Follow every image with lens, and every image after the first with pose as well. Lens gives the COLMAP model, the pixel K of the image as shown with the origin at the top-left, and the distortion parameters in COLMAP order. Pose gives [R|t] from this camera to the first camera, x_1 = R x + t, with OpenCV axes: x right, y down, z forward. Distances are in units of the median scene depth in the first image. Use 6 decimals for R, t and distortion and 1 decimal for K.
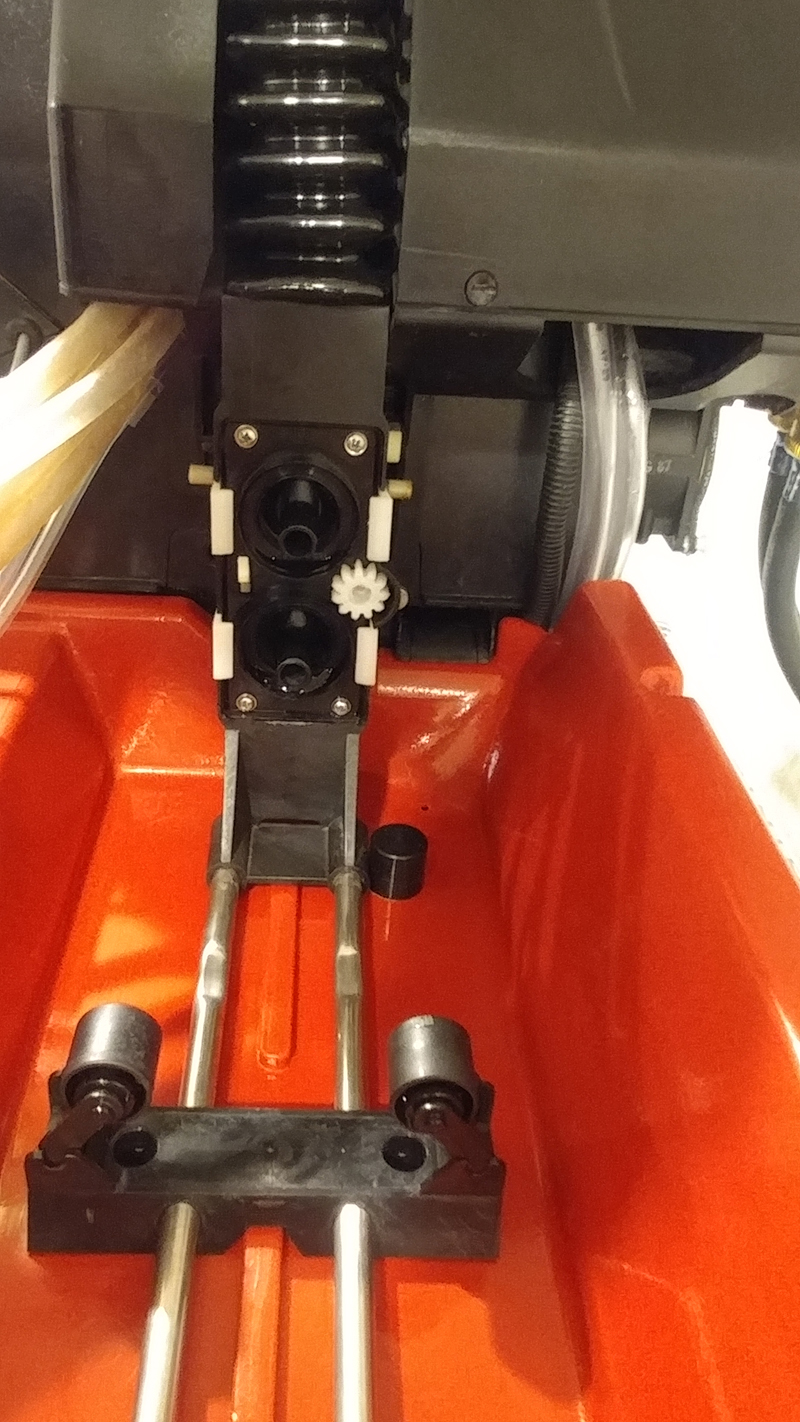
lens RADIAL K [[1059.2, 0, 400.0], [0, 1059.2, 711.0], [0, 0, 1]] dist [-0.006288, -0.003331]
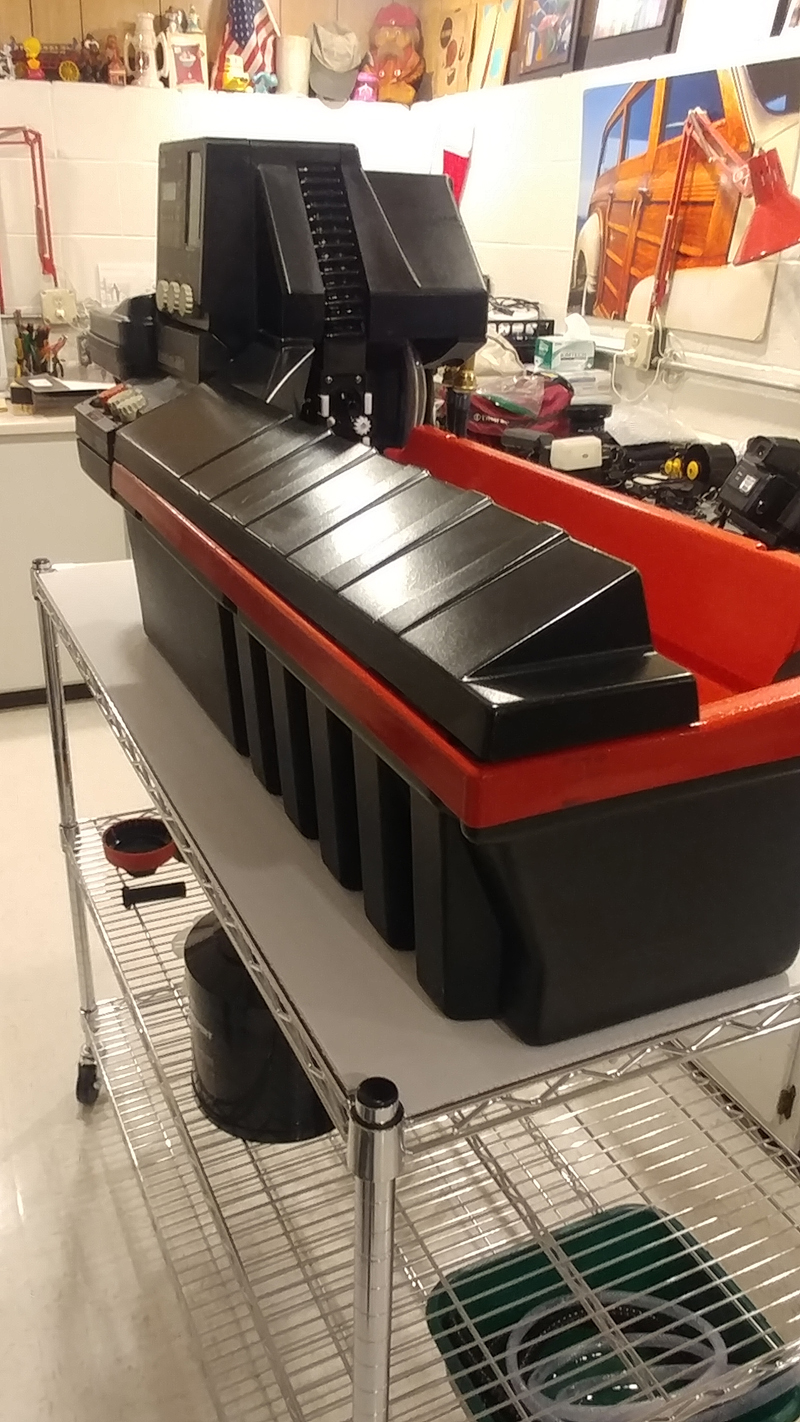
lens RADIAL K [[1034.0, 0, 400.0], [0, 1034.0, 711.0], [0, 0, 1]] dist [0.009016, -0.002124]
pose [[0.927552, -0.208353, 0.310220, -1.129452], [0.234000, 0.971078, -0.047451, 0.945071], [-0.291362, 0.116605, 0.949480, -2.029416]]
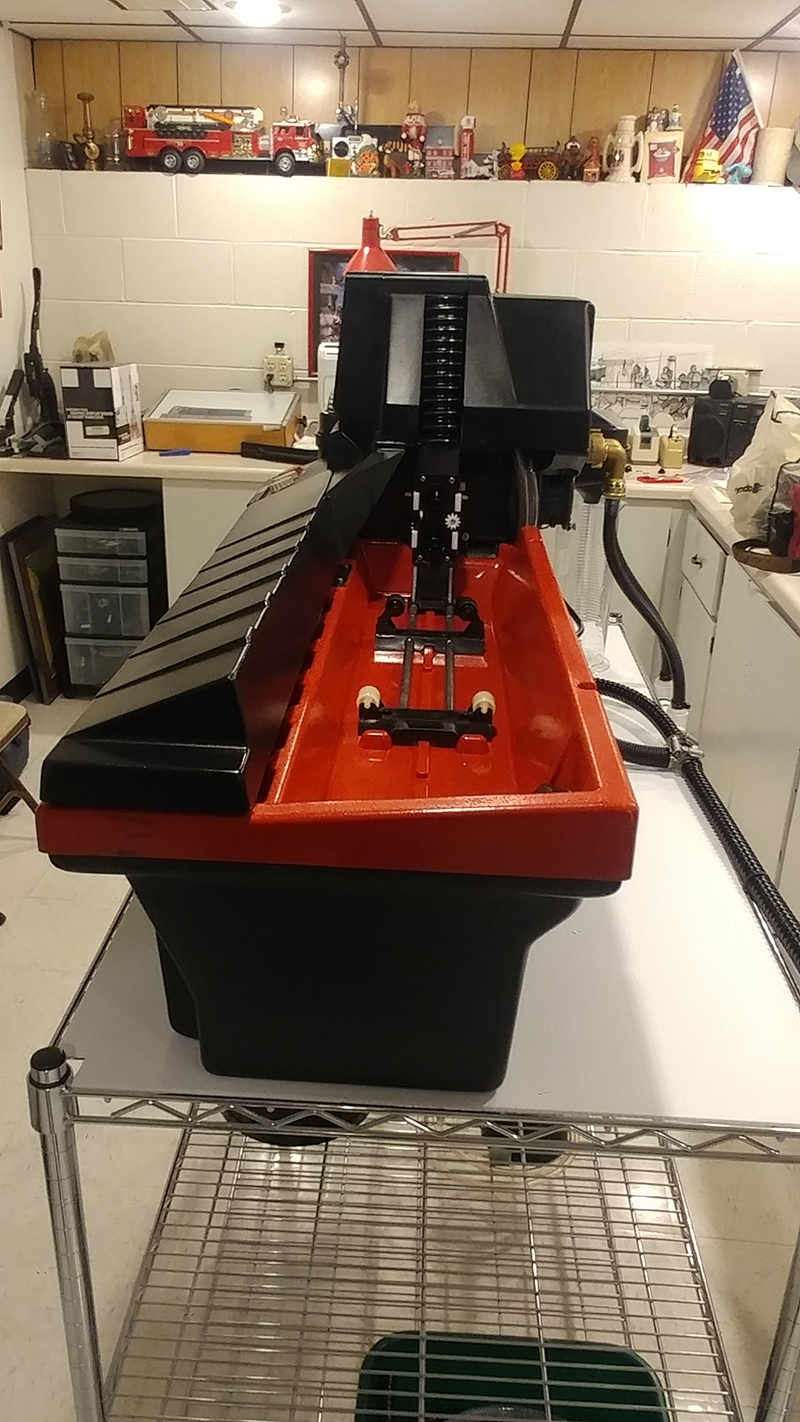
lens RADIAL K [[1059.2, 0, 400.0], [0, 1059.2, 711.0], [0, 0, 1]] dist [-0.006288, -0.003331]
pose [[0.995679, -0.009467, -0.092383, 0.110505], [-0.005690, 0.986702, -0.162438, 1.116265], [0.092692, 0.162261, 0.982385, -2.467767]]
